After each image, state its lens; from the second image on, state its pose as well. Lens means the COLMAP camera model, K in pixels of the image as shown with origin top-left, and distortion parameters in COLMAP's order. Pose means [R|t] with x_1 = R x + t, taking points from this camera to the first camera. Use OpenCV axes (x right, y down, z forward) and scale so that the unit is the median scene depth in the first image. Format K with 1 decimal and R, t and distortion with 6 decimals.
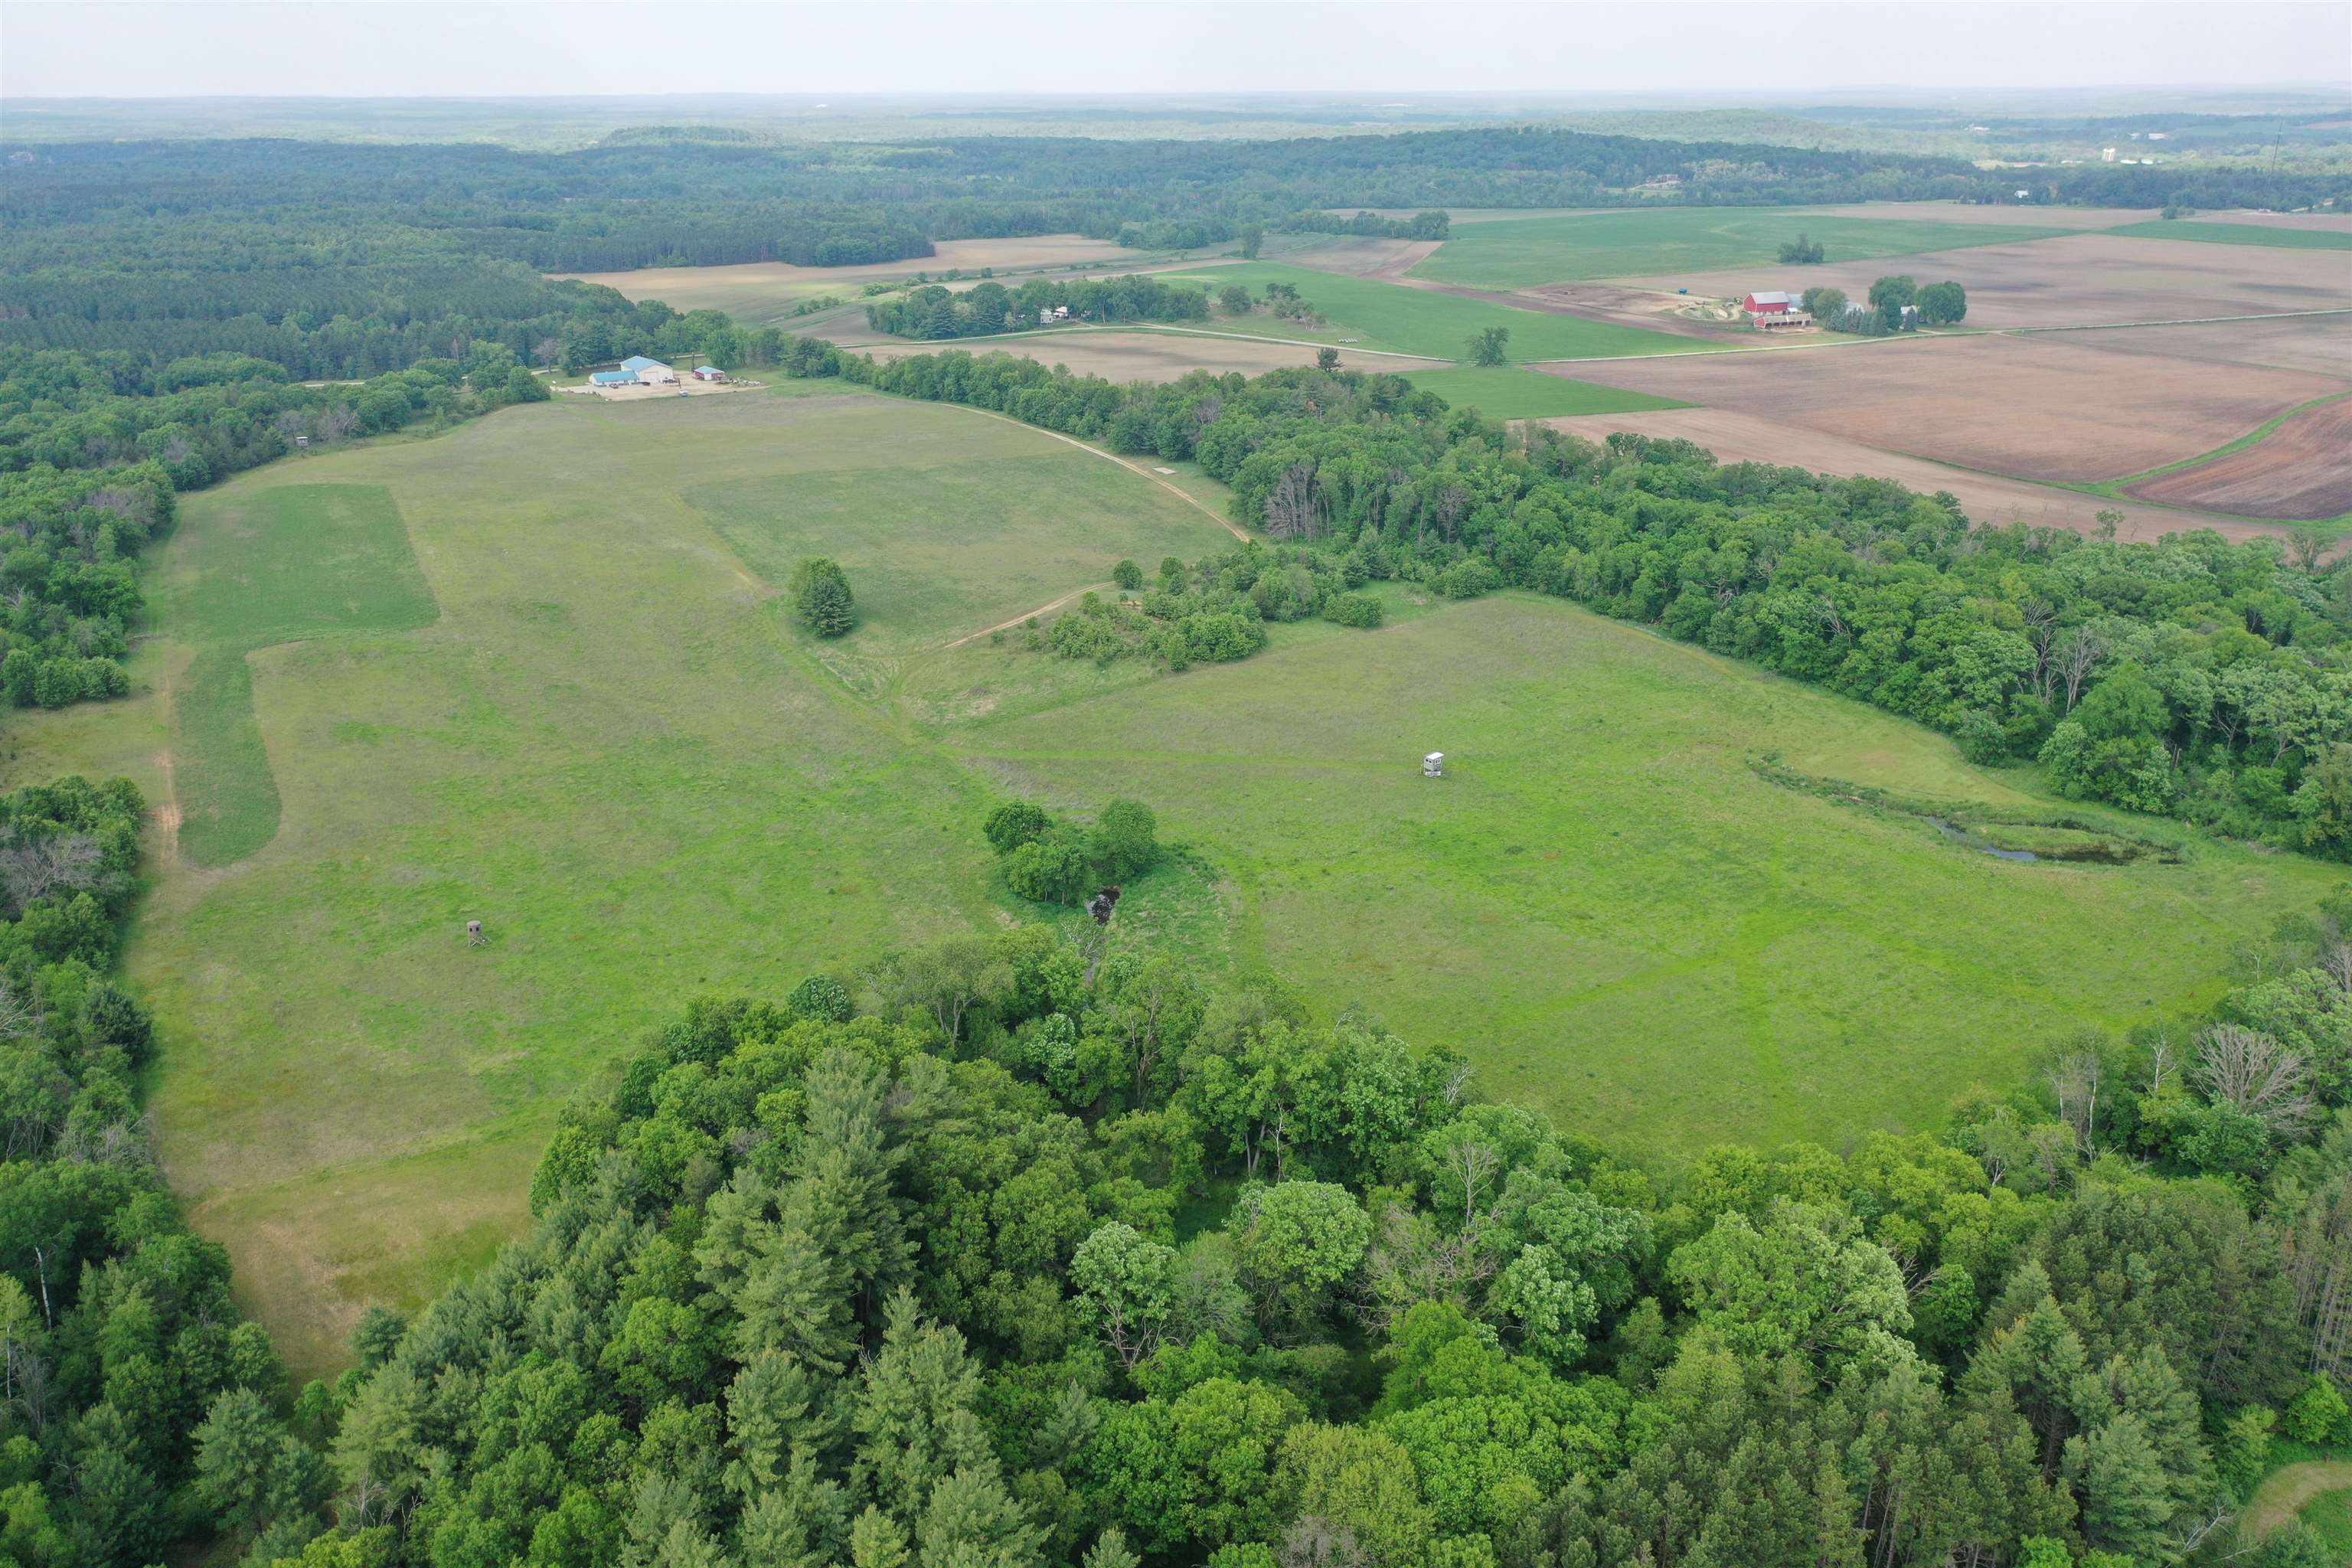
lens RADIAL K [[1853.2, 0, 1163.3], [0, 1853.2, 785.4], [0, 0, 1]] dist [0.015293, 0.005262]
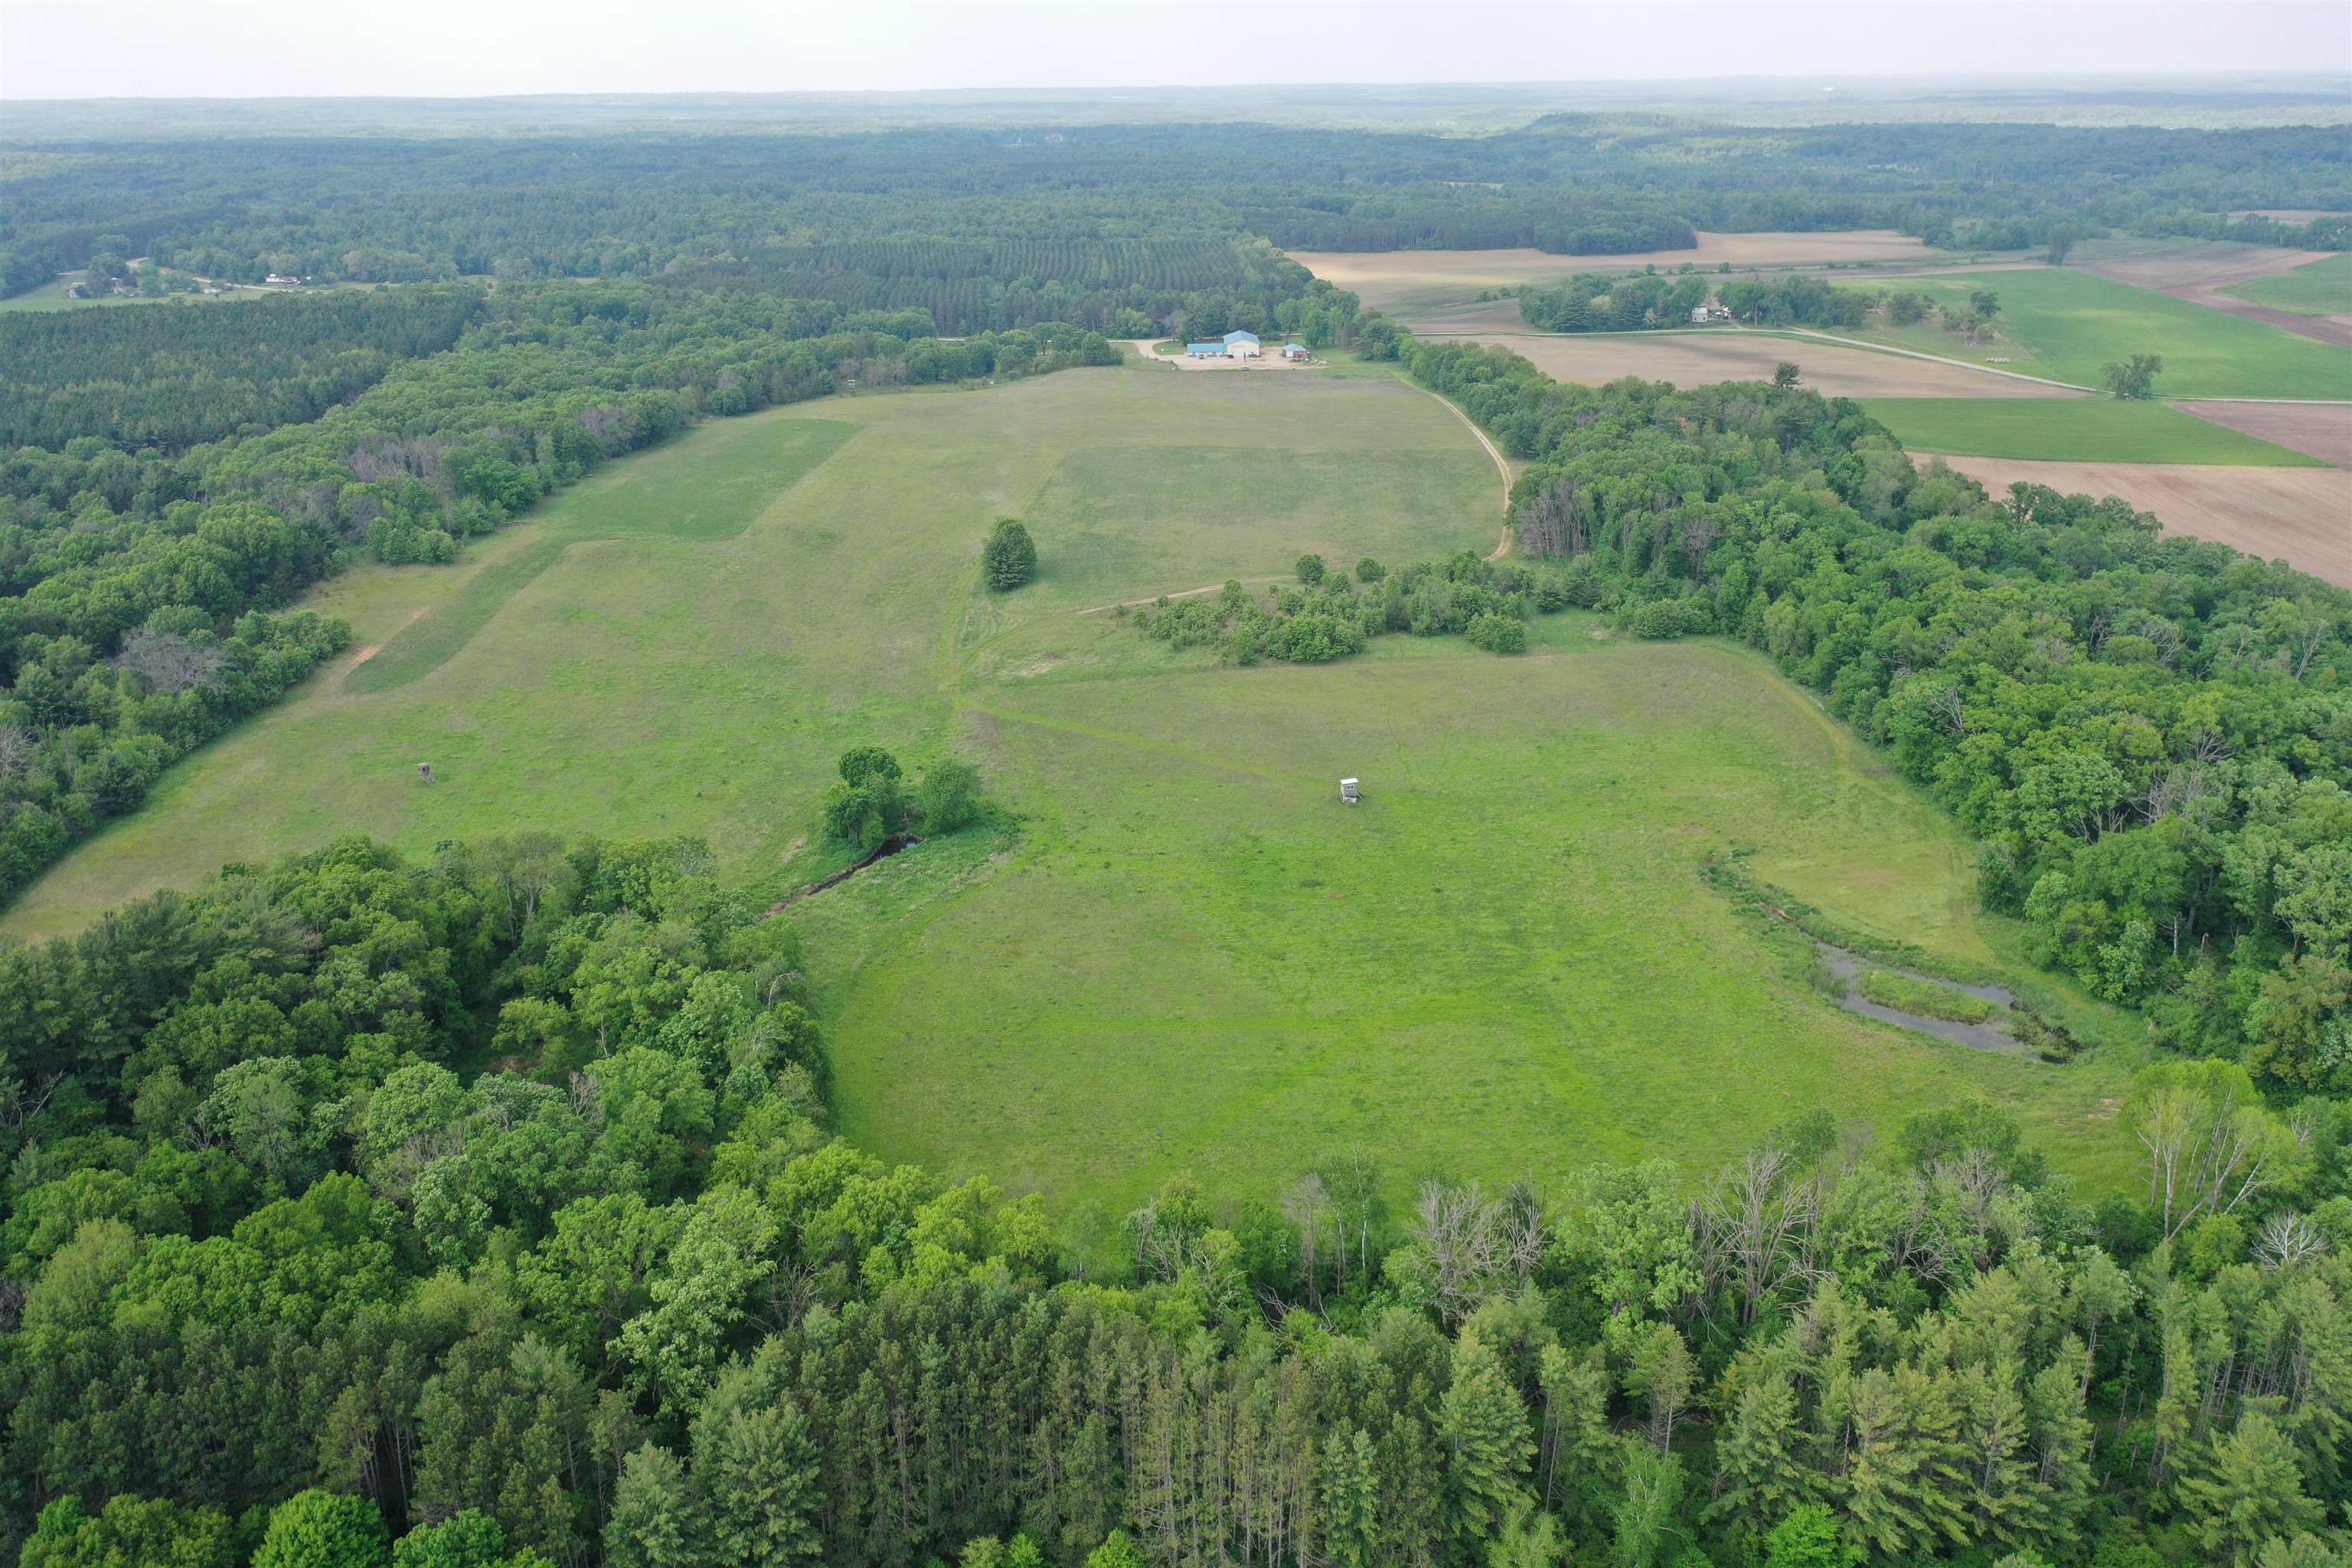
lens RADIAL K [[1836.5, 0, 1170.5], [0, 1836.5, 810.9], [0, 0, 1]] dist [0.013228, 0.003893]
pose [[0.873099, 0.178510, -0.453687, 0.211495], [-0.168108, 0.983718, 0.063544, -0.019301], [0.457644, 0.020788, 0.888892, 0.045481]]
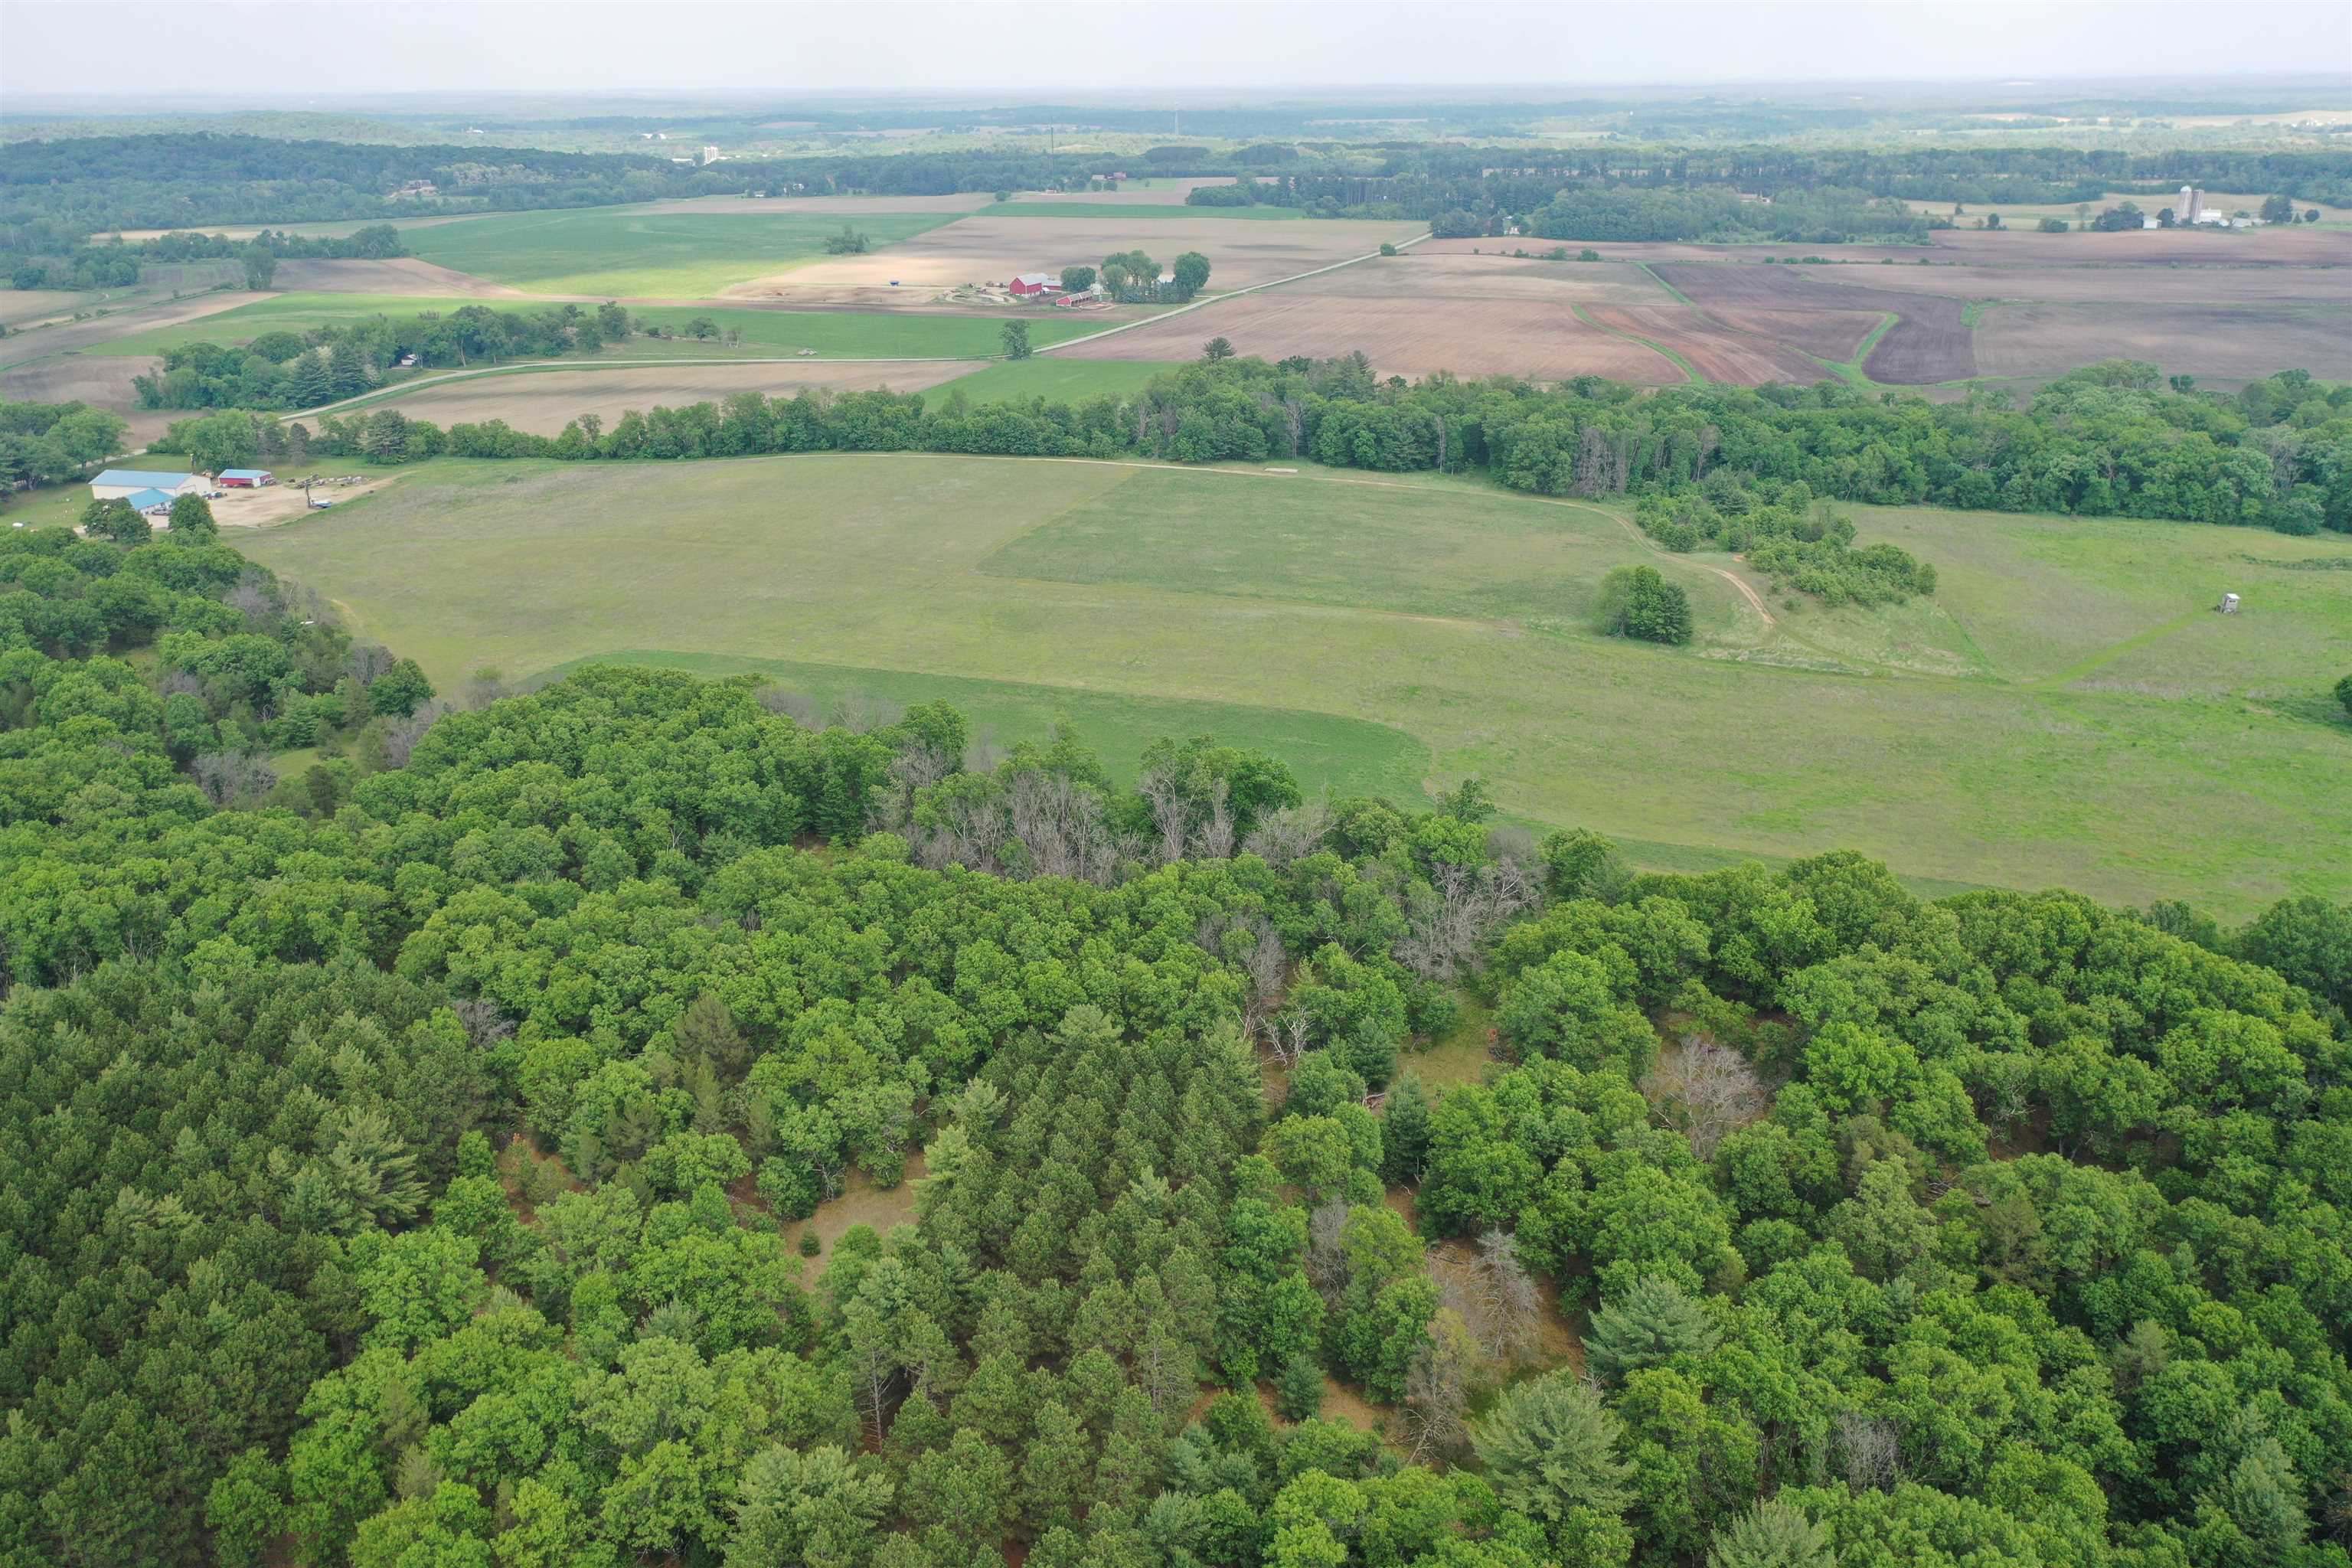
lens RADIAL K [[1853.2, 0, 1163.3], [0, 1853.2, 785.4], [0, 0, 1]] dist [0.015293, 0.005262]
pose [[0.681261, -0.260118, 0.684267, -0.518252], [0.261896, 0.959477, 0.103991, -0.089448], [-0.683589, 0.108361, 0.721779, 0.251514]]
